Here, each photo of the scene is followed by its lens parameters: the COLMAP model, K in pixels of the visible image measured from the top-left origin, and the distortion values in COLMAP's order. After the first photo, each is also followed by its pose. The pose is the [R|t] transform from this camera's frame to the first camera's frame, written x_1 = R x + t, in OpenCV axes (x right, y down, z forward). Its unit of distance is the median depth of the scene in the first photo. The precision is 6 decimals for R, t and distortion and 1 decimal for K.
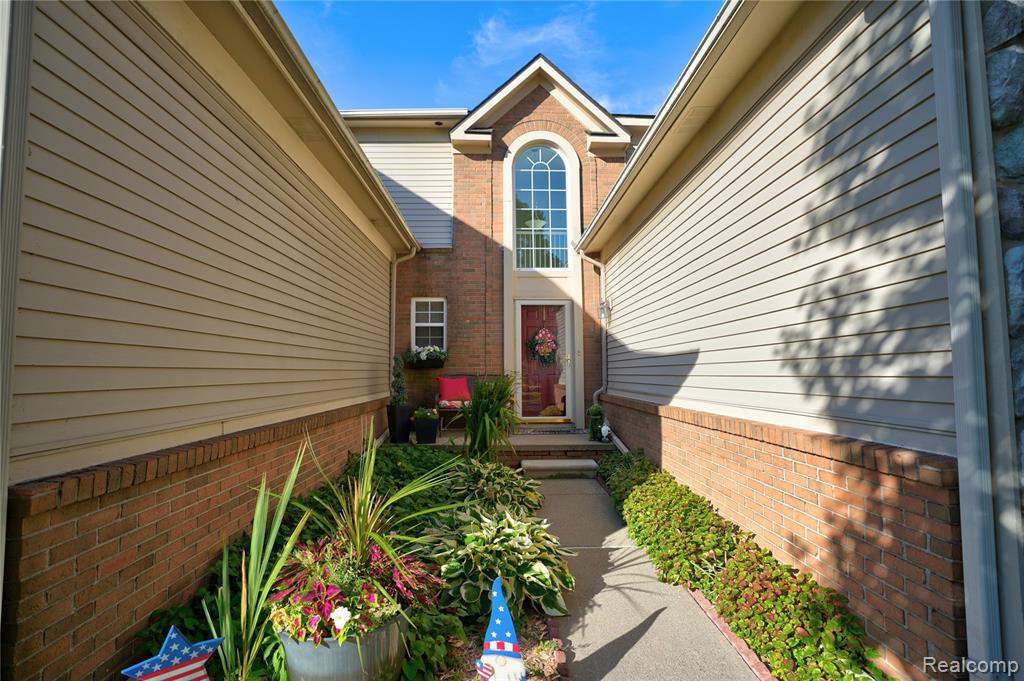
lens RADIAL K [[471.8, 0, 514.3], [0, 471.8, 346.6], [0, 0, 1]] dist [-0.072552, 0.031487]
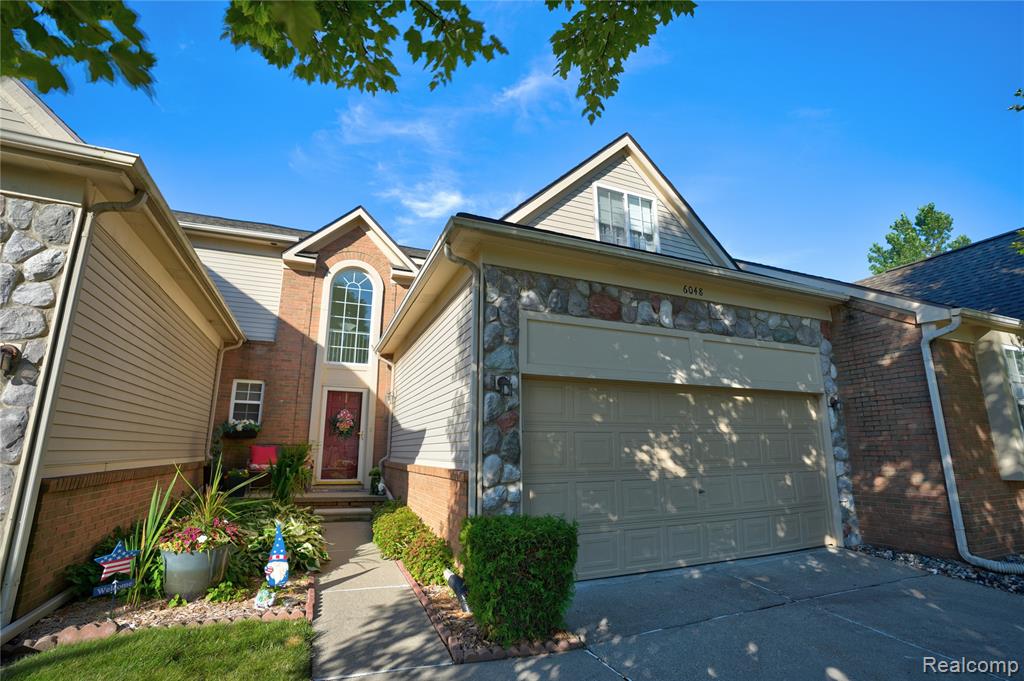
lens RADIAL K [[471.8, 0, 514.3], [0, 471.8, 346.6], [0, 0, 1]] dist [-0.072552, 0.031487]
pose [[0.935748, 0.084059, 0.342506, 0.046762], [-0.025889, 0.984932, -0.170995, -0.001425], [-0.351718, 0.151141, 0.923824, -0.384028]]
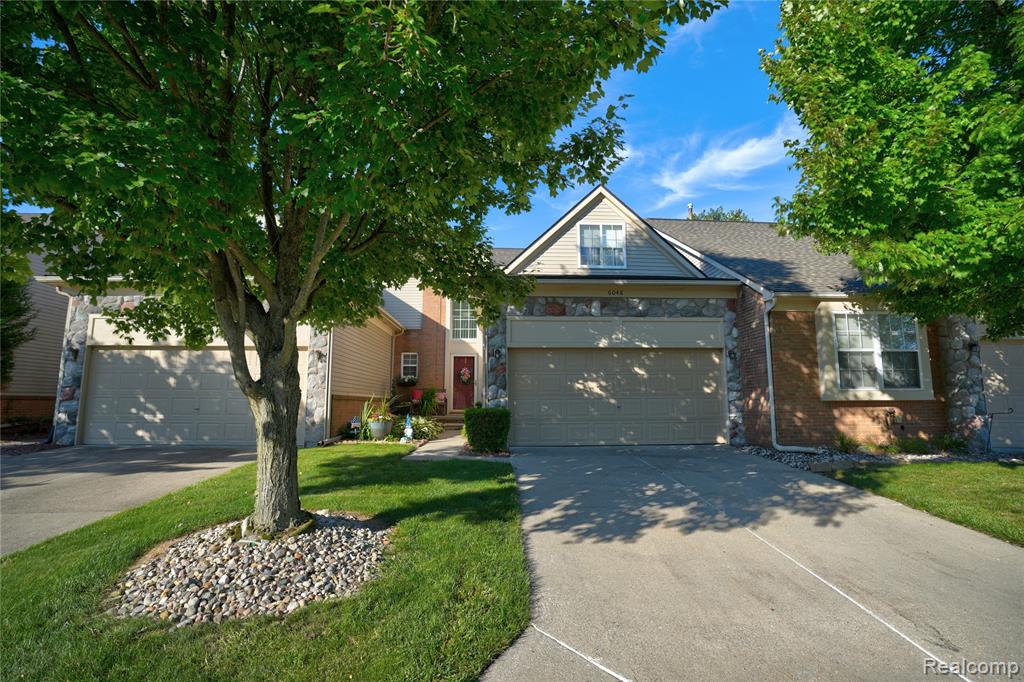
lens RADIAL K [[471.8, 0, 514.3], [0, 471.8, 347.1], [0, 0, 1]] dist [-0.072552, 0.031487]
pose [[0.999975, 0.005014, -0.005060, 0.305643], [-0.005365, 0.997394, -0.071946, 0.020994], [0.004687, 0.071971, 0.997396, -1.131731]]
